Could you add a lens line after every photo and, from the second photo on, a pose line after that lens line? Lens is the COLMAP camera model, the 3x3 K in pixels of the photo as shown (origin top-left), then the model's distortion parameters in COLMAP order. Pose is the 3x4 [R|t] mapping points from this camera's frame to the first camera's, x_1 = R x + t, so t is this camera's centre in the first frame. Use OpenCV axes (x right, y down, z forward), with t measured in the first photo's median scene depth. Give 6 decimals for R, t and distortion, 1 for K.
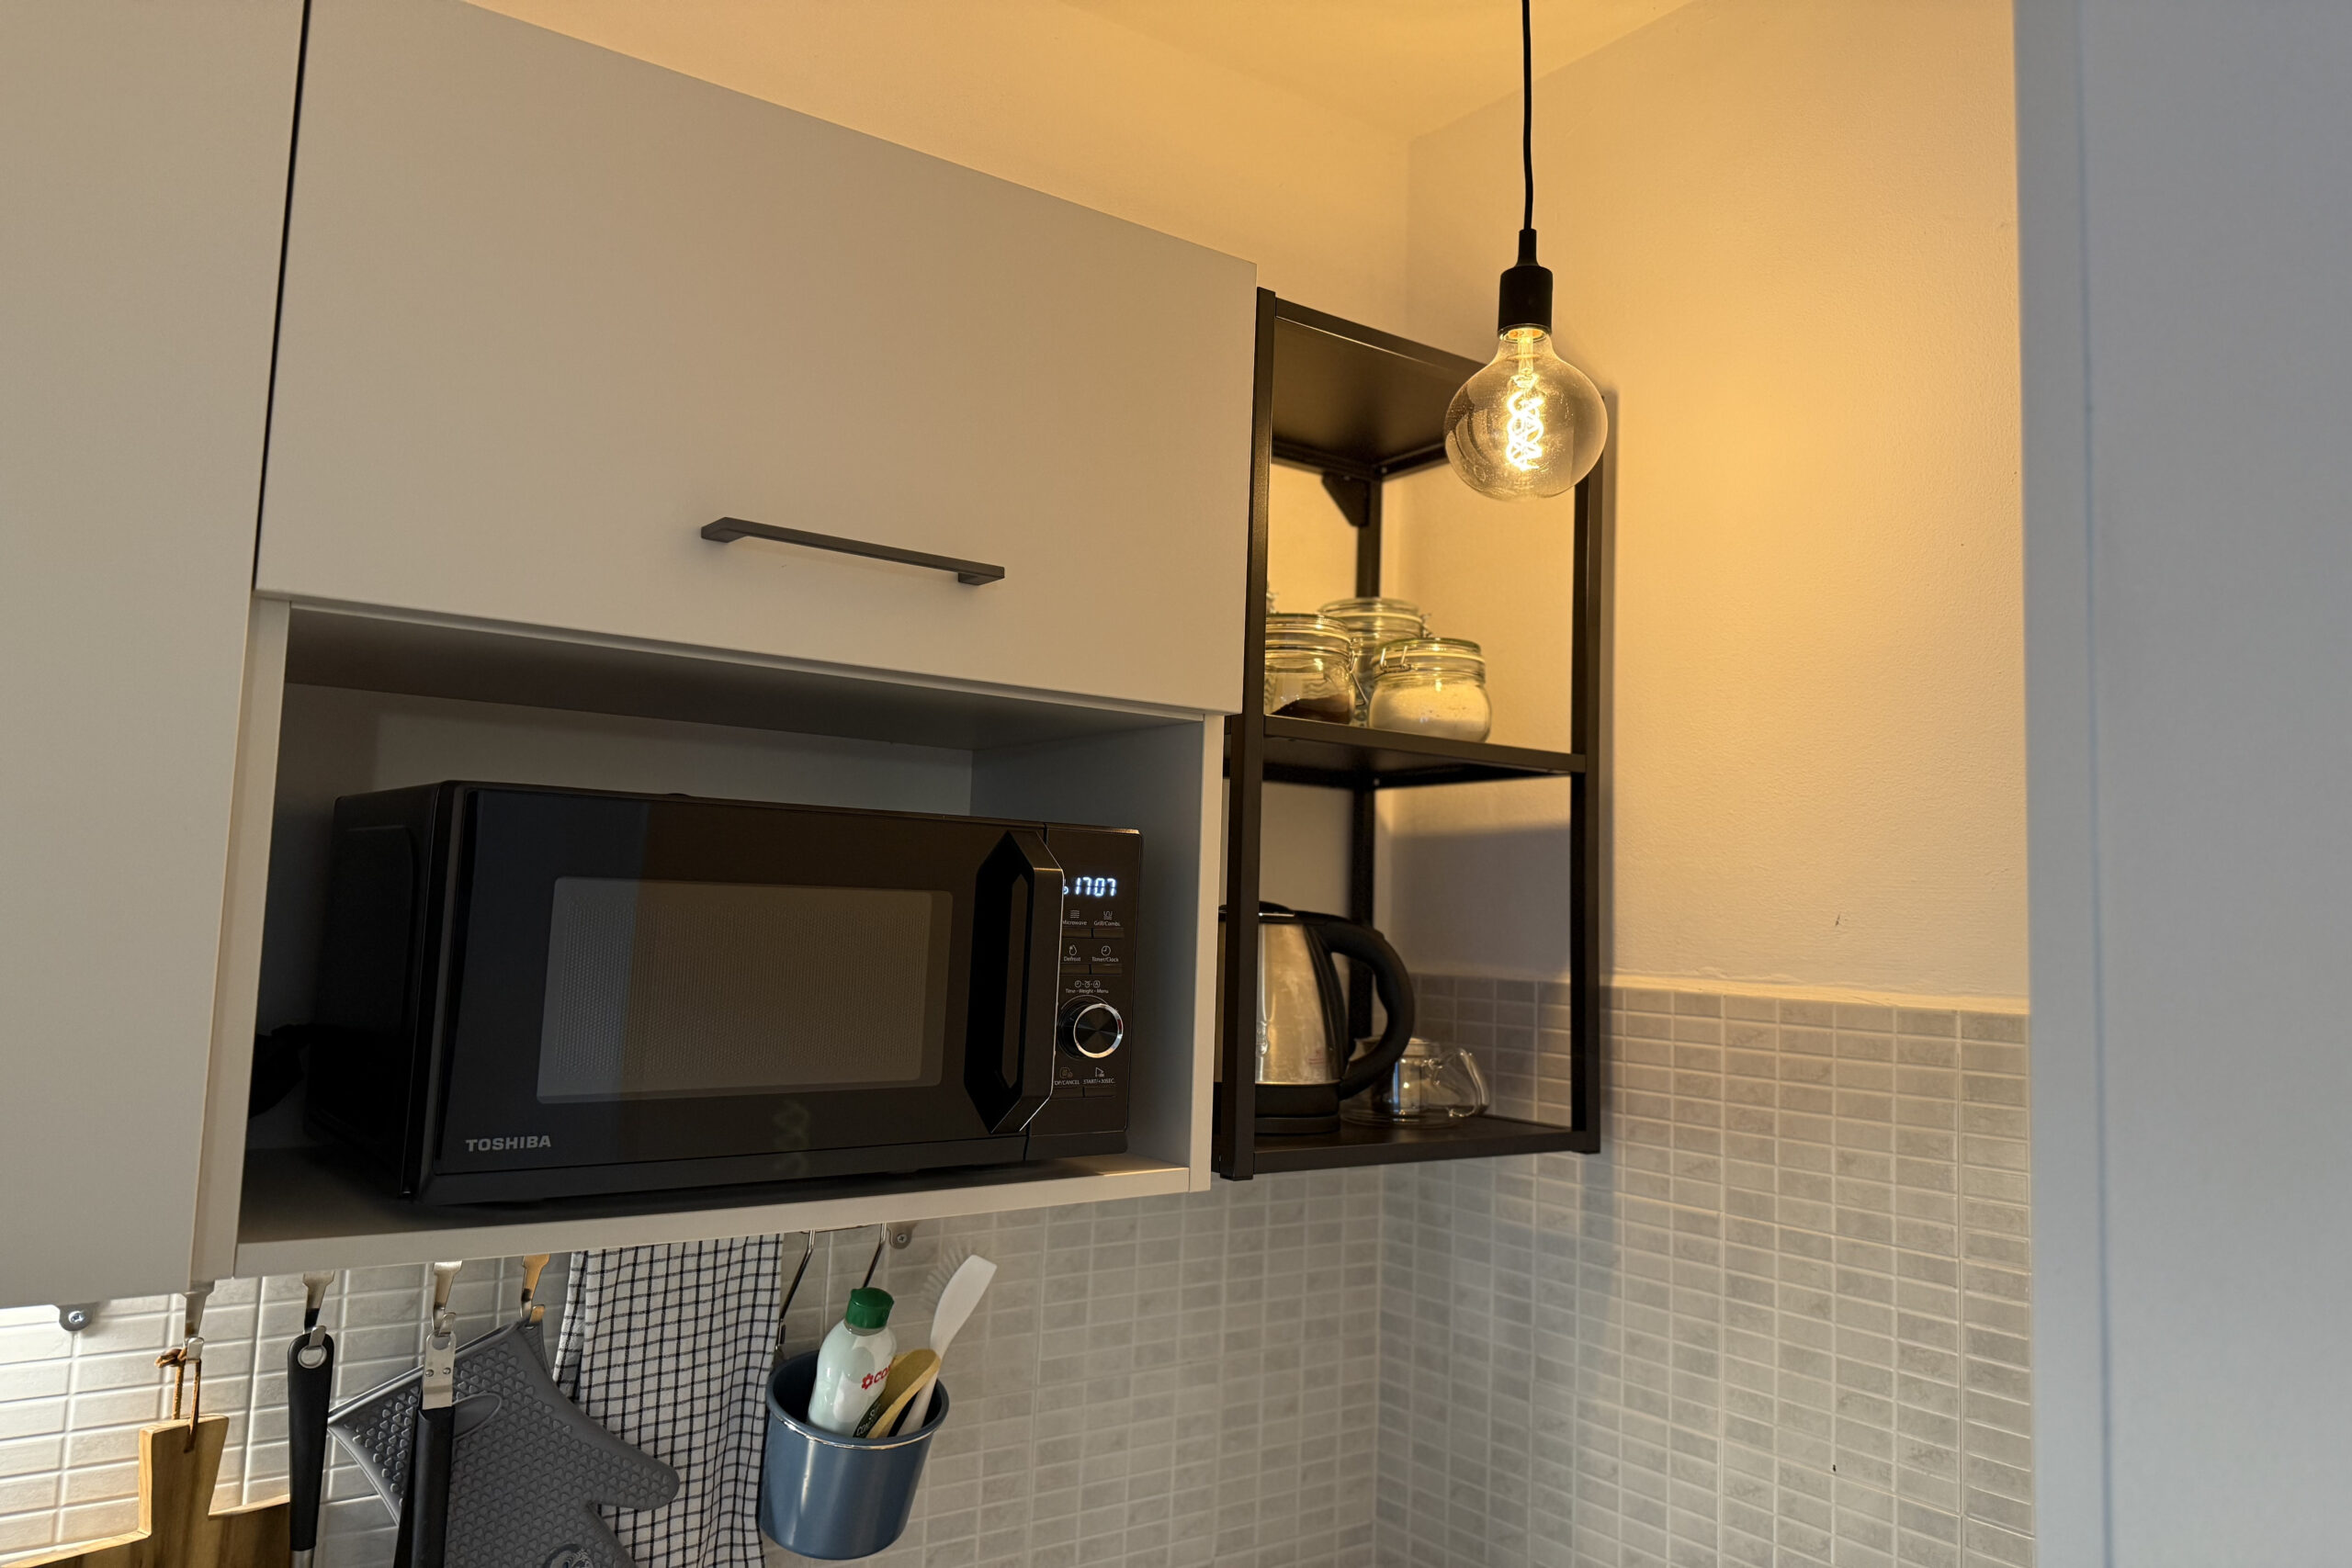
lens RADIAL K [[1703.9, 0, 1176.0], [0, 1703.9, 784.0], [0, 0, 1]] dist [0.028787, -0.010871]
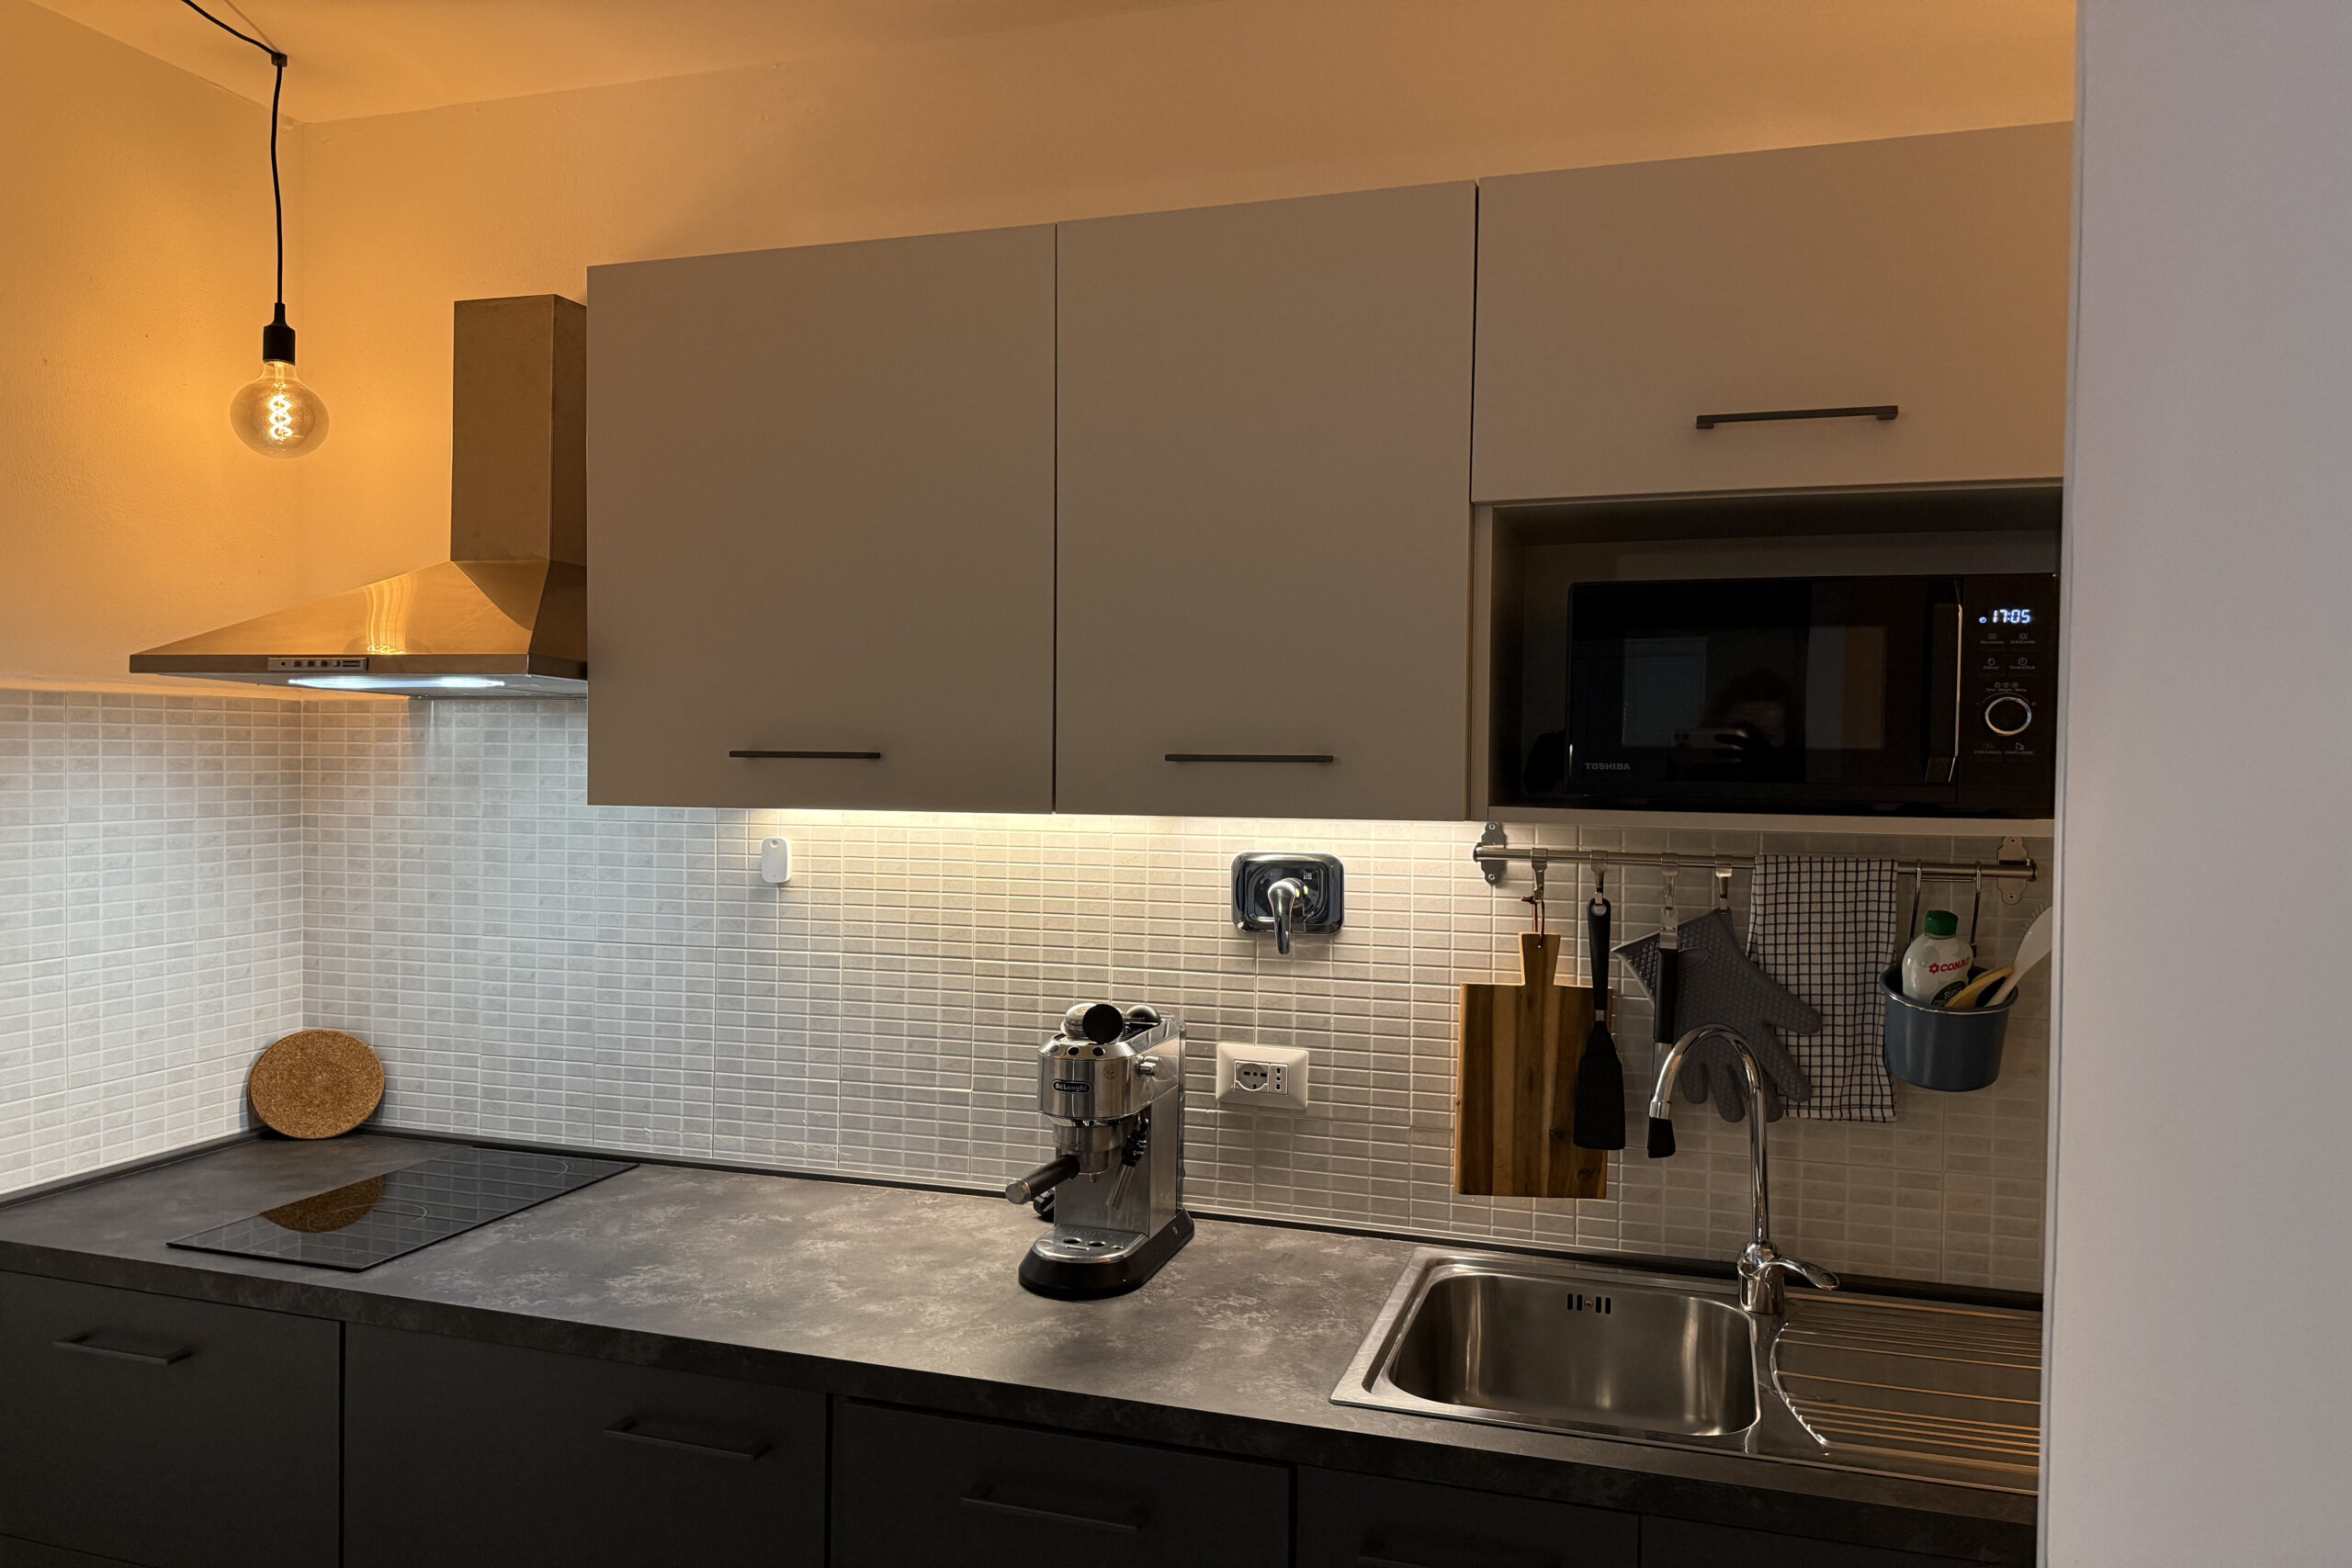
lens RADIAL K [[1703.9, 0, 1176.0], [0, 1703.9, 784.0], [0, 0, 1]] dist [0.028787, -0.010871]
pose [[0.610948, -0.006227, -0.791647, 0.536263], [0.079658, 0.995378, 0.053646, 0.054100], [0.787653, -0.095836, 0.608620, -0.362787]]
